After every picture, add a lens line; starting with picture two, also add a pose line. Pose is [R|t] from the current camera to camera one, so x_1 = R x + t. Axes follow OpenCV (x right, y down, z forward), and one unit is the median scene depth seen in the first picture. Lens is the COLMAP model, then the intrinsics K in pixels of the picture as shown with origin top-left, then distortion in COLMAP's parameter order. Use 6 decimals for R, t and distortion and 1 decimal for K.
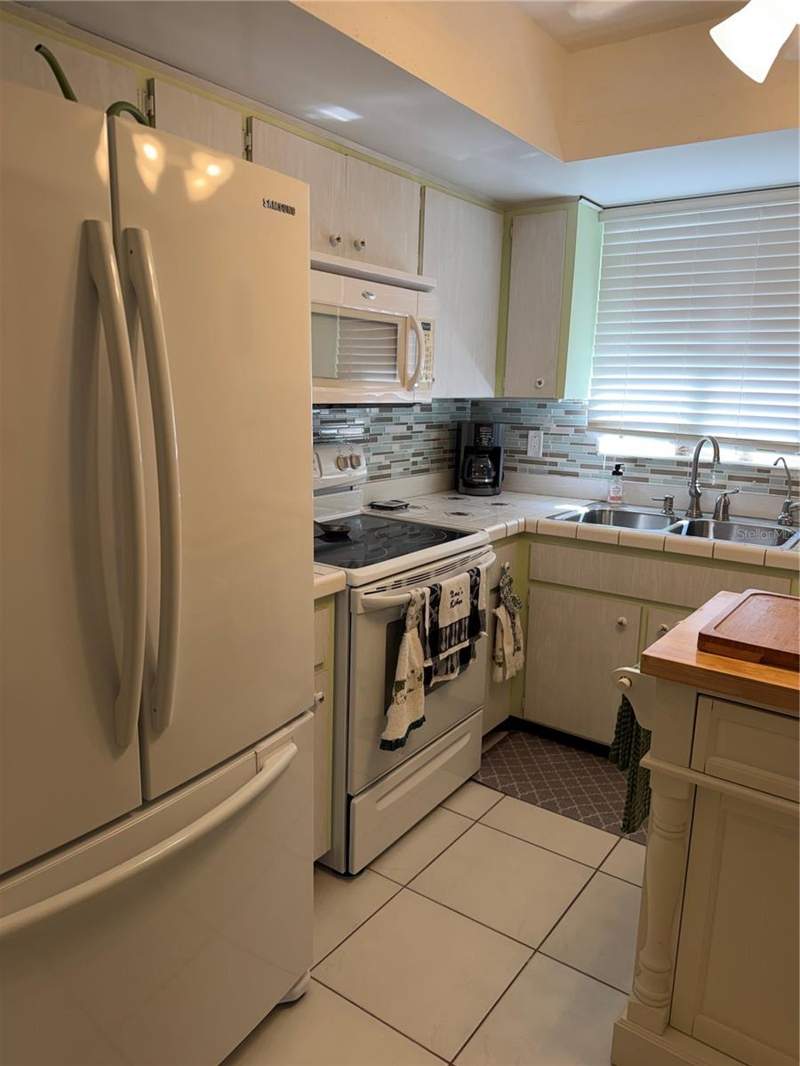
lens RADIAL K [[752.3, 0, 400.0], [0, 752.3, 533.0], [0, 0, 1]] dist [0.128631, -0.237475]
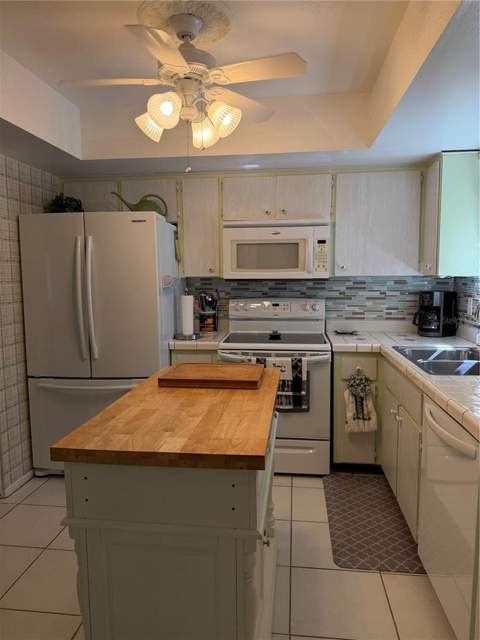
lens RADIAL K [[451.7, 0, 240.0], [0, 451.7, 320.0], [0, 0, 1]] dist [0.128631, -0.237475]
pose [[0.482713, 0.064362, -0.873411, 0.837201], [-0.154448, 0.987921, -0.012559, -0.011168], [0.862052, 0.140959, 0.486823, 0.196188]]
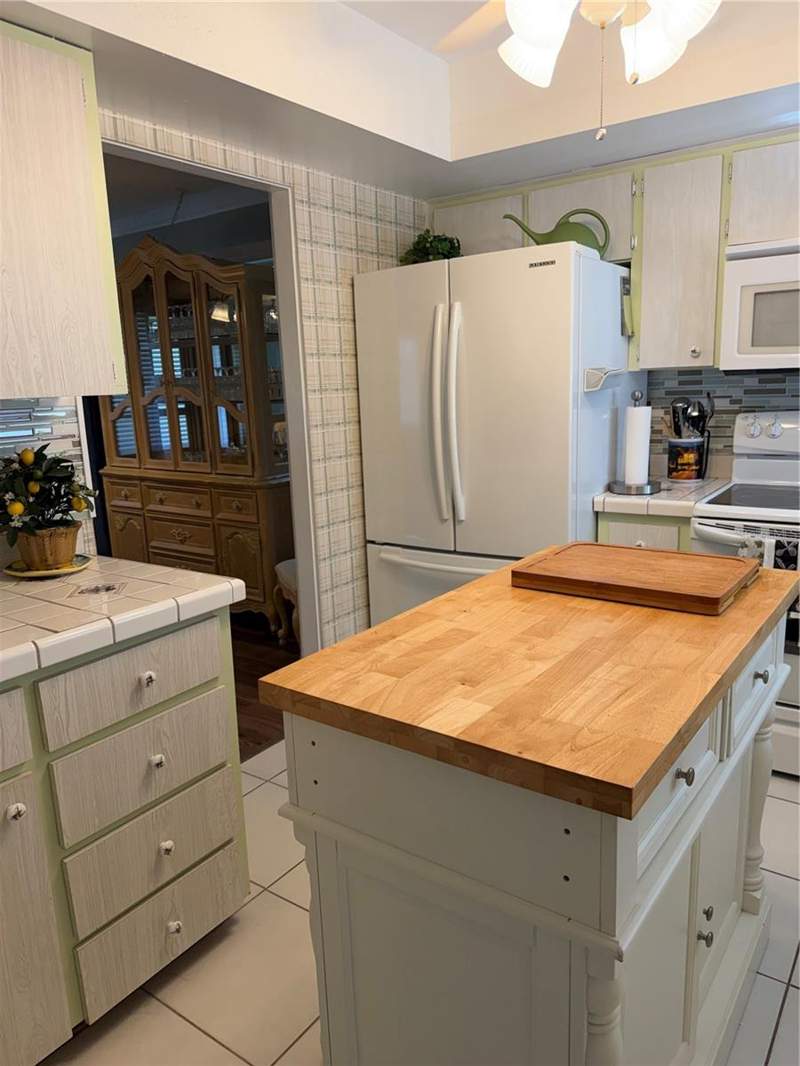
lens RADIAL K [[752.3, 0, 400.0], [0, 752.3, 533.0], [0, 0, 1]] dist [0.128631, -0.237475]
pose [[-0.007551, 0.175651, -0.984423, 0.767505], [-0.158628, 0.971776, 0.174611, -0.028835], [0.987310, 0.157476, 0.020525, 0.320248]]
